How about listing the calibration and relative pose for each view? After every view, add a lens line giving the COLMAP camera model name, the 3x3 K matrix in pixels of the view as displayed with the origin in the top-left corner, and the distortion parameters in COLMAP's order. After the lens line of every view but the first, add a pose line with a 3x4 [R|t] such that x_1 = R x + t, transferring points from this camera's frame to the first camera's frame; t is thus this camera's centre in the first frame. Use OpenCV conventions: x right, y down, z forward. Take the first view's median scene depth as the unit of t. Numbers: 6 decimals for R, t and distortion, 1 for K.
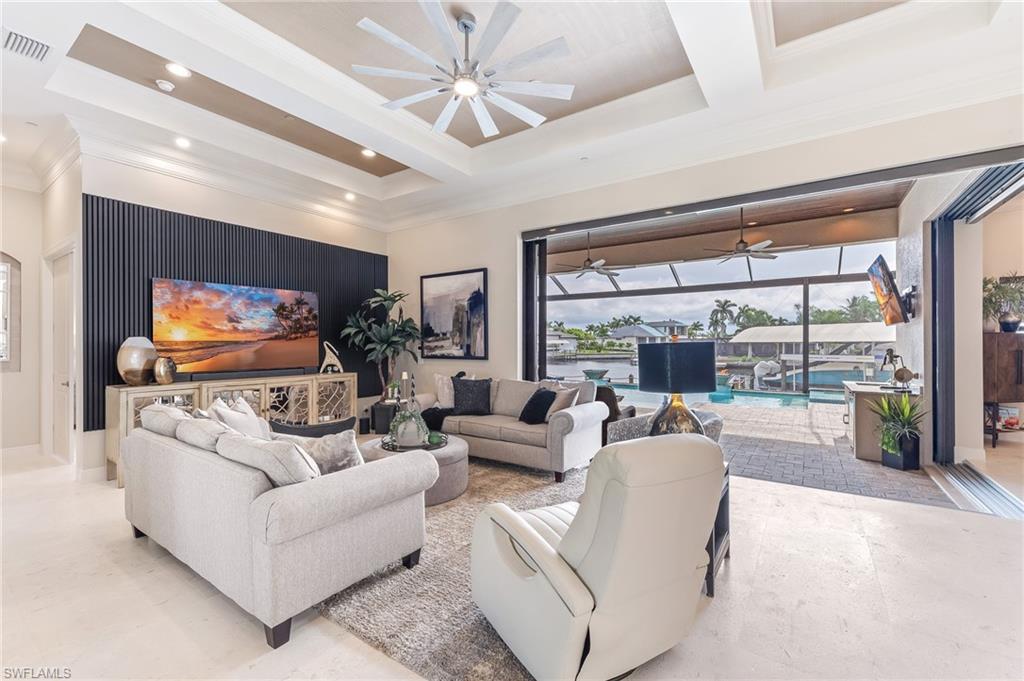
lens RADIAL K [[428.7, 0, 512.0], [0, 428.7, 342.3], [0, 0, 1]] dist [0.004336, 0.000279]
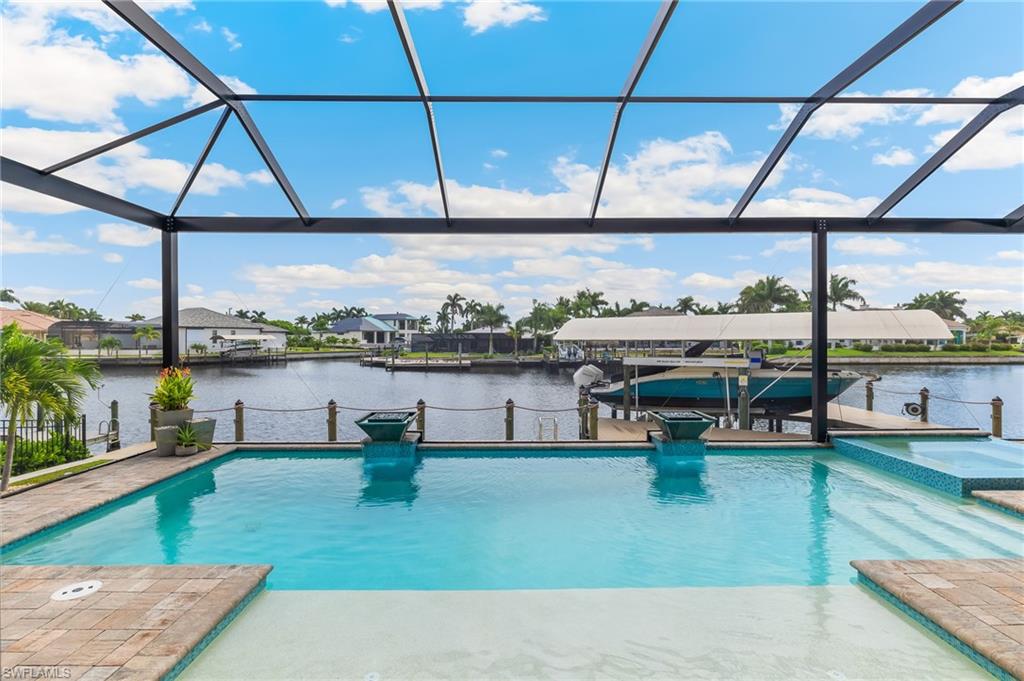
lens RADIAL K [[466.0, 0, 513.6], [0, 466.0, 337.4], [0, 0, 1]] dist [-0.007567, 0.001858]
pose [[0.819113, 0.000146, 0.573632, 0.010925], [-0.000247, 1.000000, 0.000098, -0.001323], [-0.573632, -0.000222, 0.819113, 0.138558]]
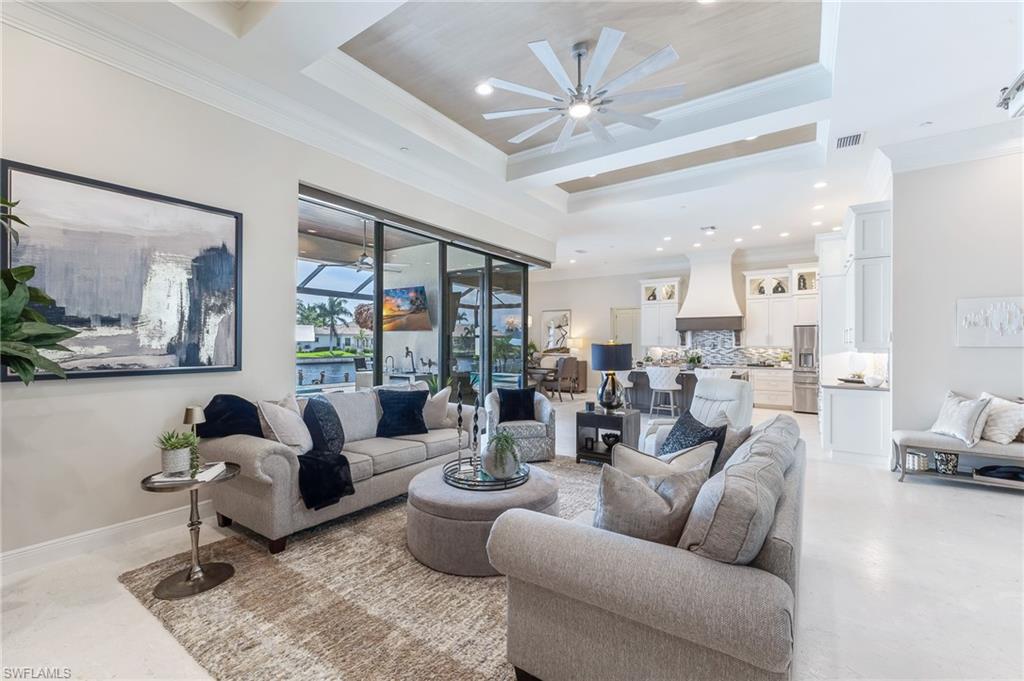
lens RADIAL K [[428.7, 0, 509.4], [0, 428.7, 345.4], [0, 0, 1]] dist [0.004336, 0.000279]
pose [[0.006144, -0.003681, 0.999974, -0.054695], [-0.000544, 0.999993, 0.003684, 0.000355], [-0.999981, -0.000566, 0.006142, 0.053495]]
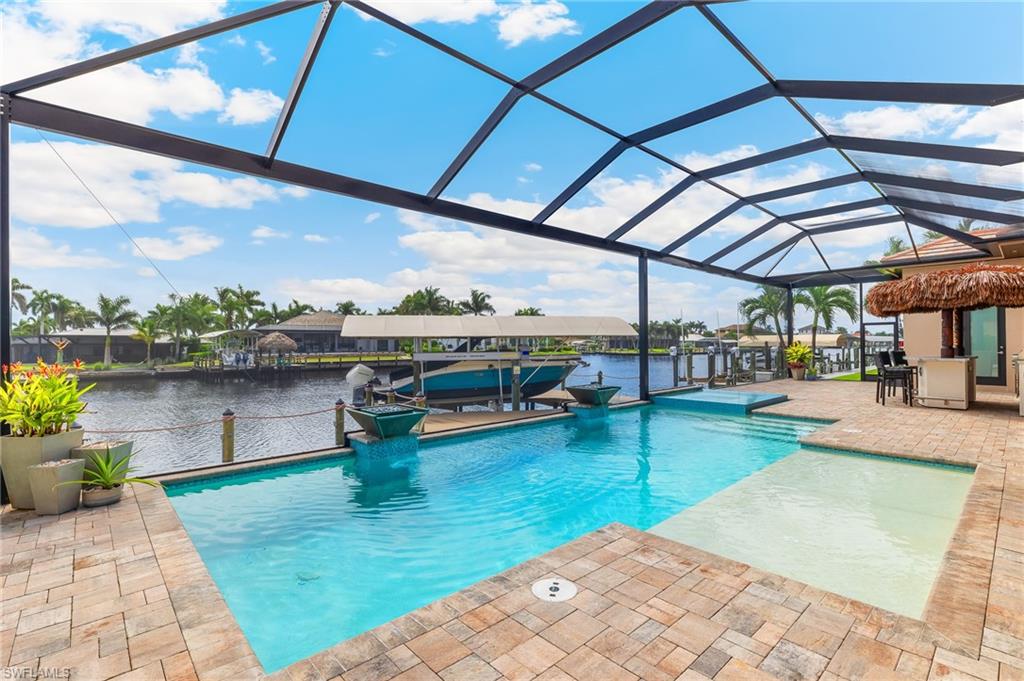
lens RADIAL K [[469.9, 0, 512.3], [0, 469.9, 337.9], [0, 0, 1]] dist [-0.011792, 0.001032]
pose [[0.225294, 0.009290, 0.974247, -0.033349], [0.003096, 0.999943, -0.010251, 0.002934], [-0.974286, 0.005326, 0.225252, 0.191167]]
